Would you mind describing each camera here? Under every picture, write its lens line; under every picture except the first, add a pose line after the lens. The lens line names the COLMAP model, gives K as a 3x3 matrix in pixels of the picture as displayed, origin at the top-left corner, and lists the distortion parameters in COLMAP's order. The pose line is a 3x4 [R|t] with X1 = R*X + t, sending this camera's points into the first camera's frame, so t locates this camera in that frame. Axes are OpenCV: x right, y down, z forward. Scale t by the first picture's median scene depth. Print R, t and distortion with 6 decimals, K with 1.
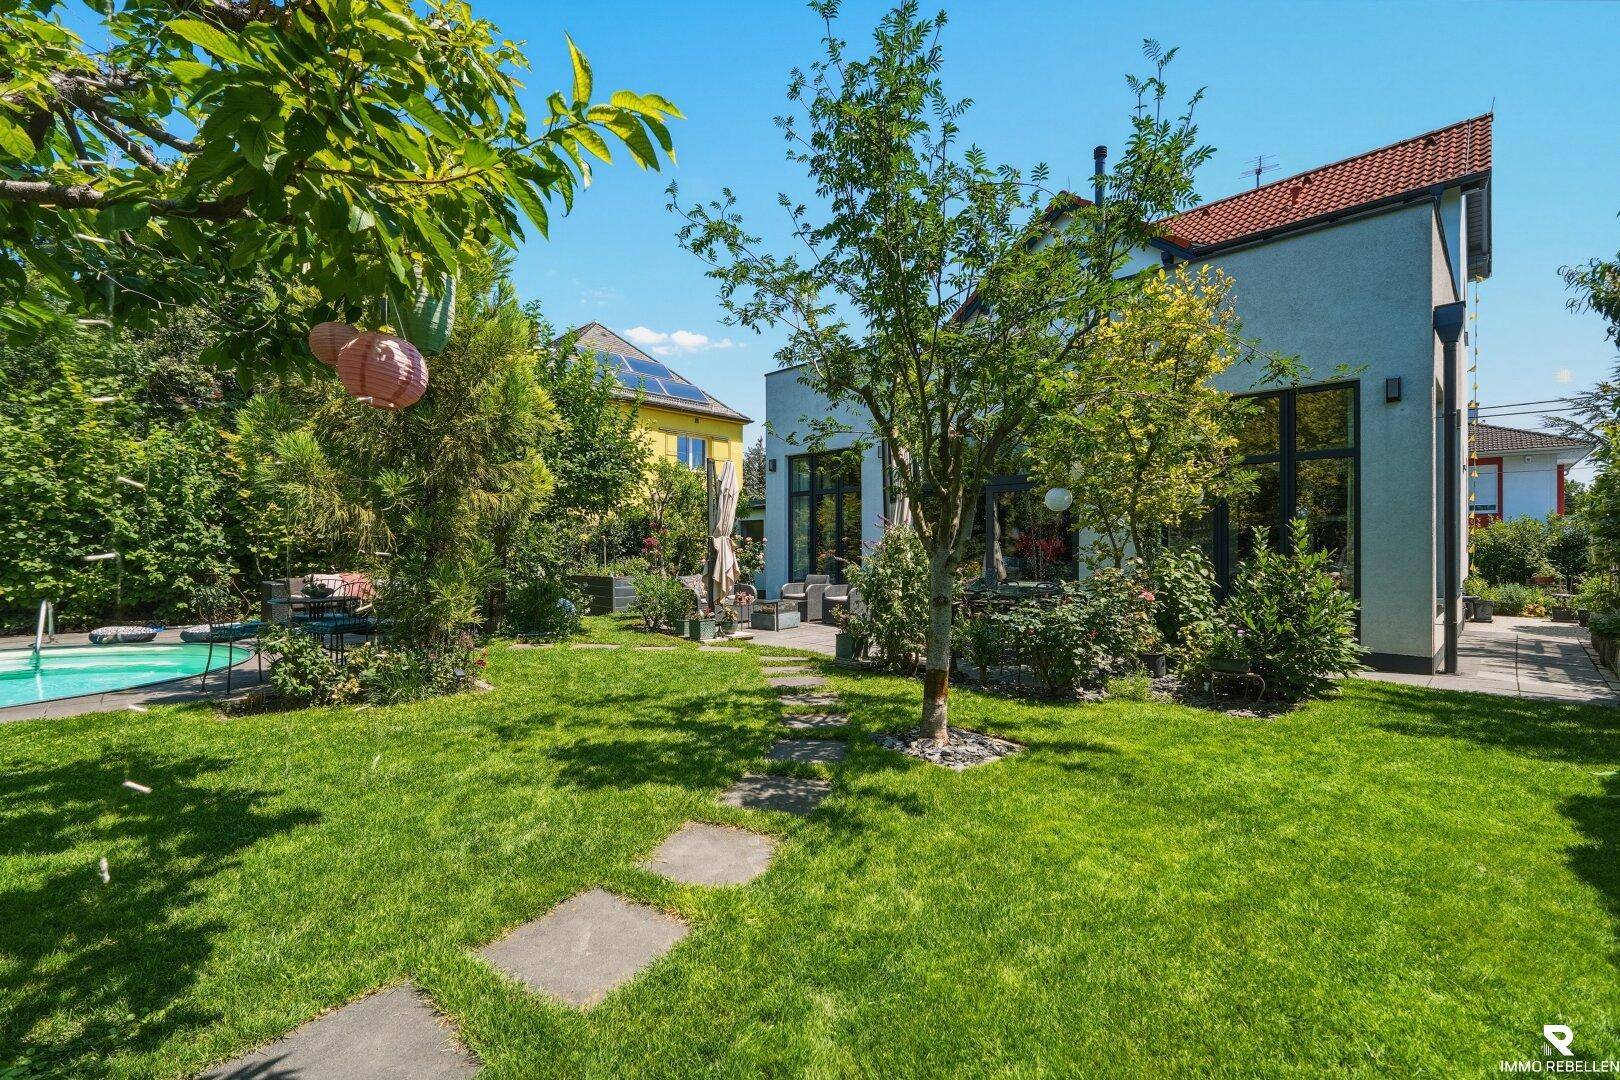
lens RADIAL K [[691.0, 0, 804.9], [0, 691.0, 530.5], [0, 0, 1]] dist [-0.000507, 0.000006]
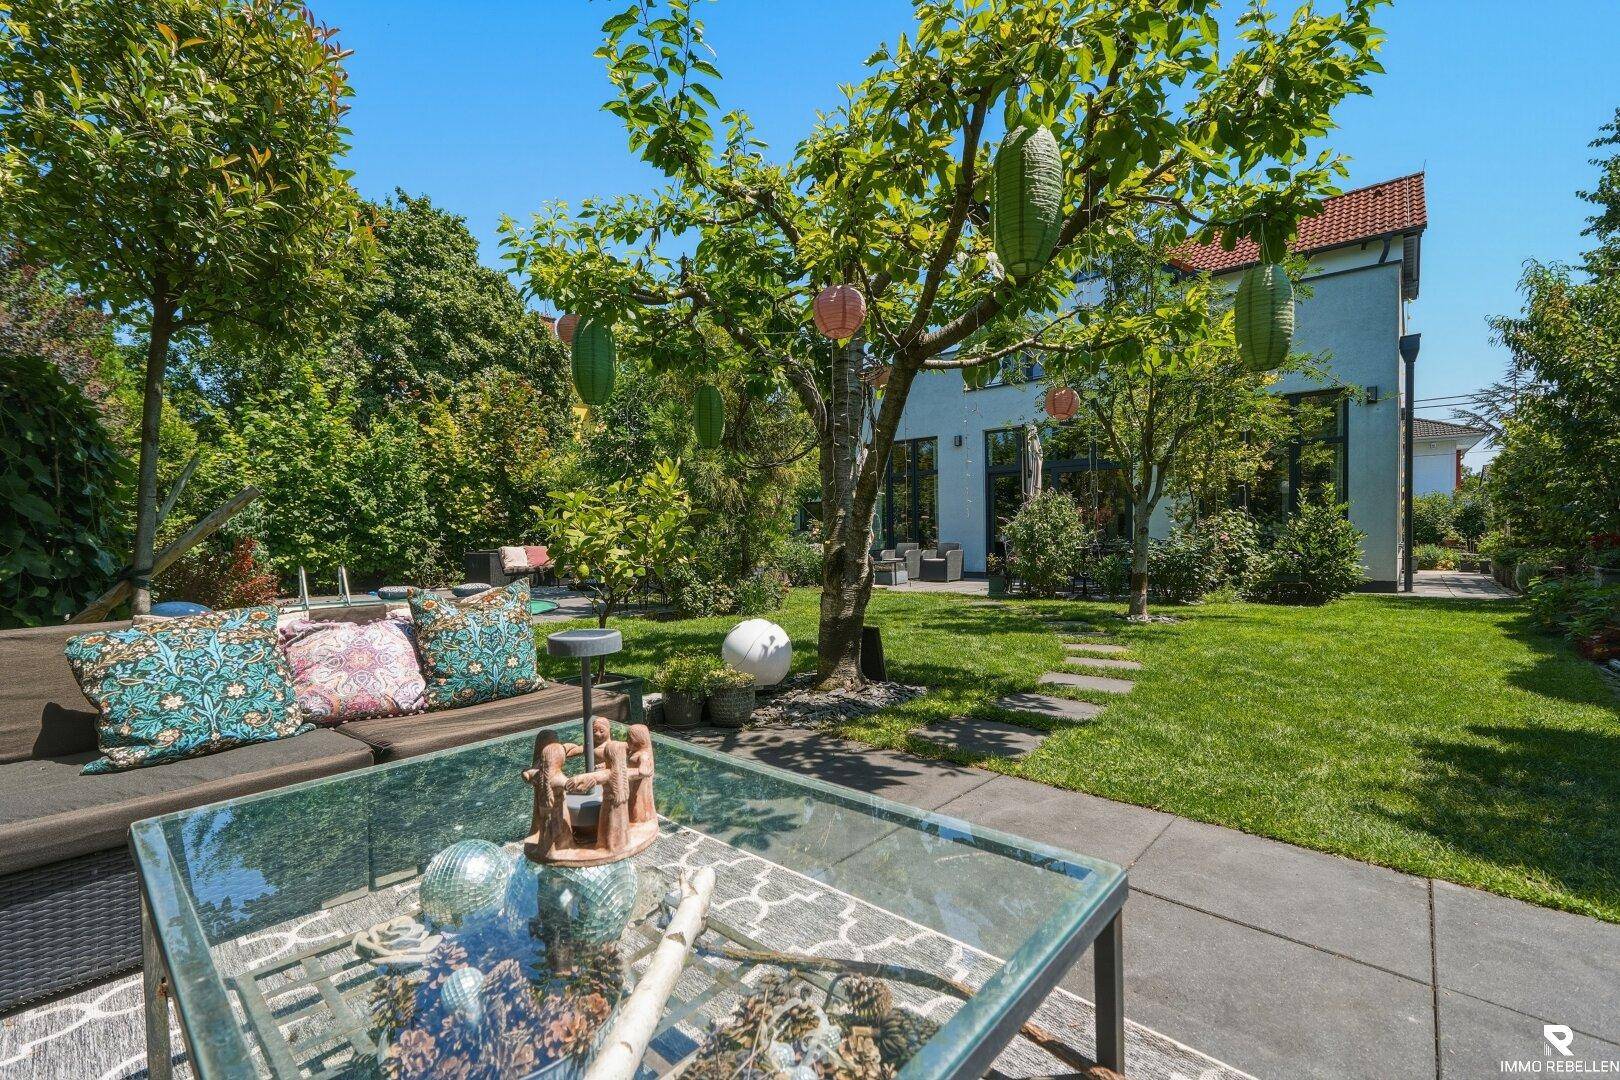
lens RADIAL K [[693.6, 0, 810.0], [0, 693.6, 540.0], [0, 0, 1]] dist [0.001699, 0.000021]
pose [[0.996200, -0.016378, 0.085542, -0.295331], [0.014054, 0.999517, 0.027703, 0.026932], [-0.085955, -0.026396, 0.995949, -0.229524]]
